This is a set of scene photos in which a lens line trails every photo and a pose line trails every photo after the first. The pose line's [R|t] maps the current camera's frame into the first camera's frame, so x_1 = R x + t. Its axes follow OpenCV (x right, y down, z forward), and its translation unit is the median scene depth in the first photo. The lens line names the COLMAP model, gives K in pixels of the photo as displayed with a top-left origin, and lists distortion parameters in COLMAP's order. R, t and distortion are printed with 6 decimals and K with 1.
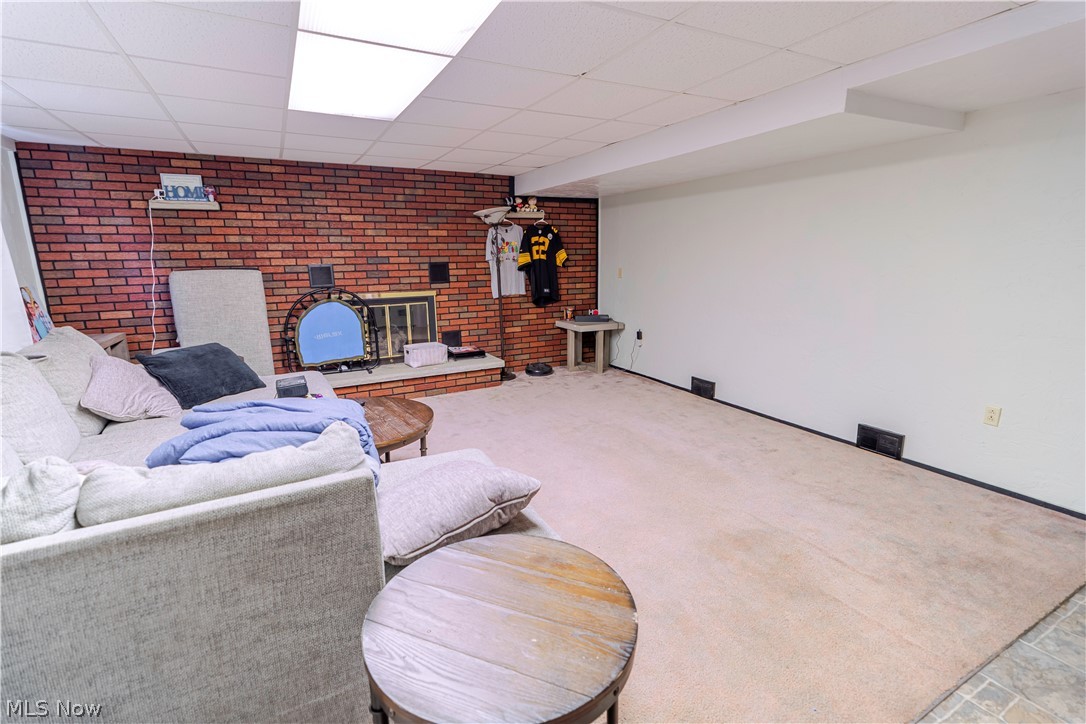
lens RADIAL K [[498.3, 0, 544.1], [0, 498.3, 362.3], [0, 0, 1]] dist [0.003226, -0.001030]
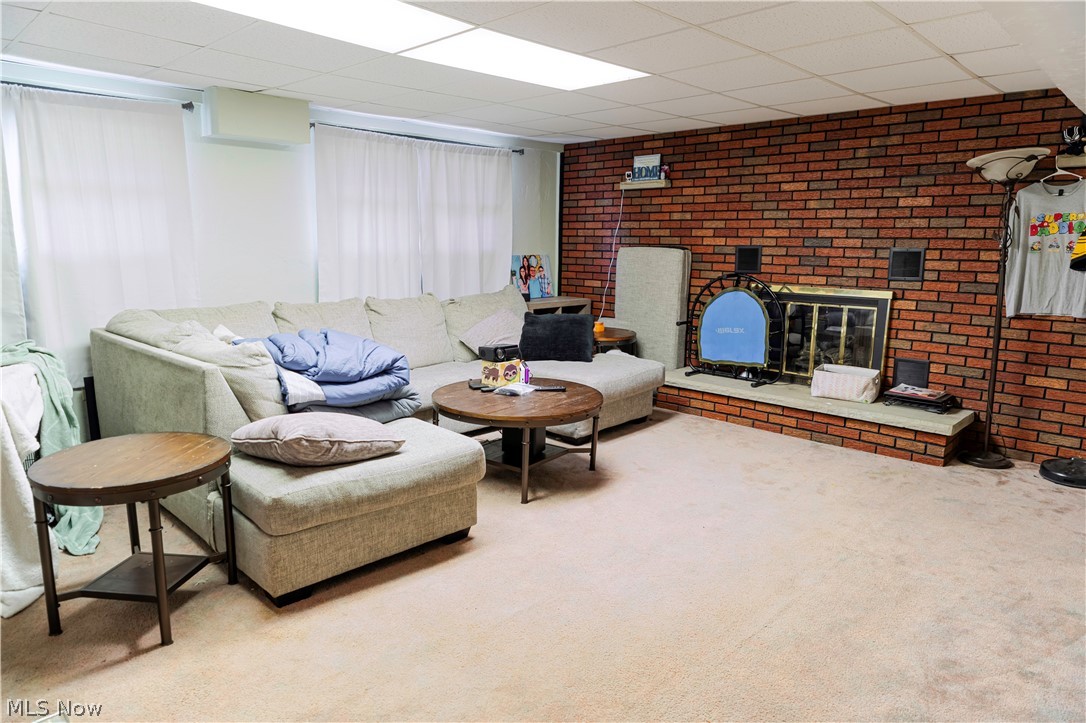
lens RADIAL K [[690.5, 0, 543.2], [0, 690.5, 361.1], [0, 0, 1]] dist [-0.003538, 0.000063]
pose [[0.301615, 0.183790, -0.935548, 0.536187], [-0.211344, 0.969722, 0.122367, -0.077514], [0.929711, 0.160815, 0.331325, 0.332810]]
